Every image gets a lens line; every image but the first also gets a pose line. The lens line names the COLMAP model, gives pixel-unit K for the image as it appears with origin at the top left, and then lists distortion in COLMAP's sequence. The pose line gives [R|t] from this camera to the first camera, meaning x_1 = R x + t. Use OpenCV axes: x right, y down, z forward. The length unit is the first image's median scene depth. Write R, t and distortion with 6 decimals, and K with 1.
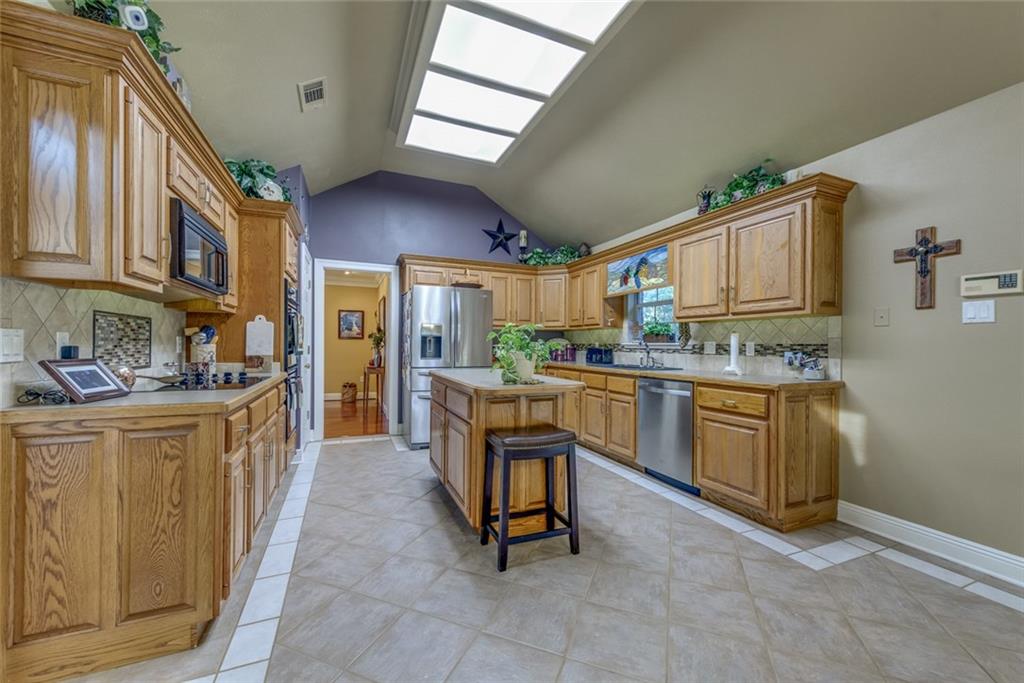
lens RADIAL K [[396.7, 0, 516.4], [0, 396.7, 343.7], [0, 0, 1]] dist [0.011849, -0.002846]
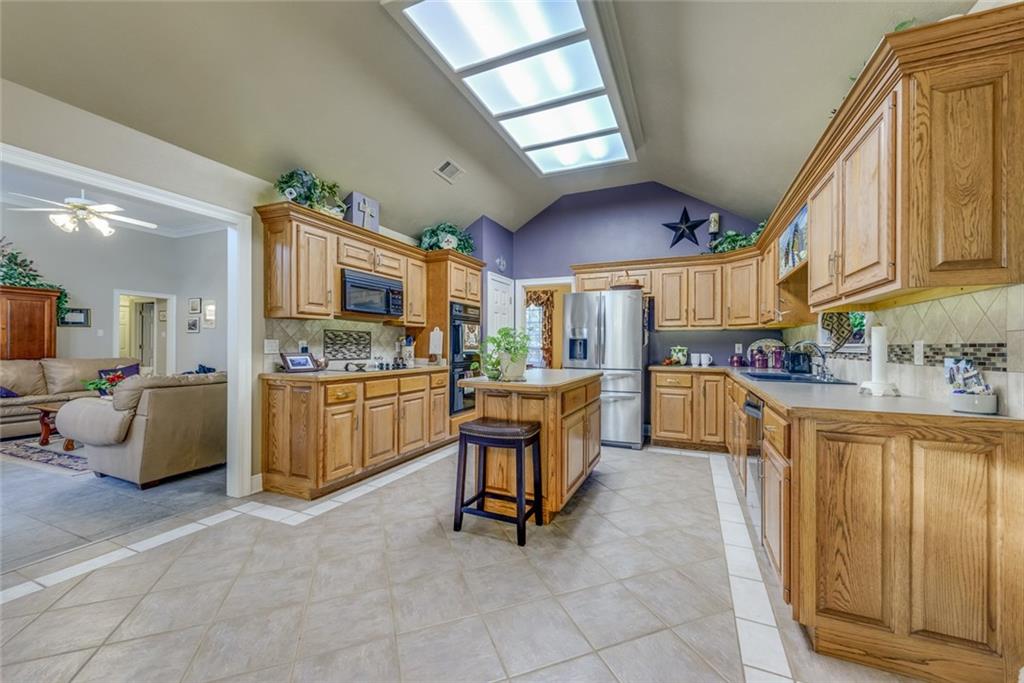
lens RADIAL K [[396.7, 0, 515.9], [0, 396.7, 344.0], [0, 0, 1]] dist [0.011849, -0.002846]
pose [[0.683388, -0.007437, -0.730017, 0.698679], [0.001296, 0.999959, -0.008974, 0.005783], [0.730054, 0.005186, 0.683370, 0.211271]]
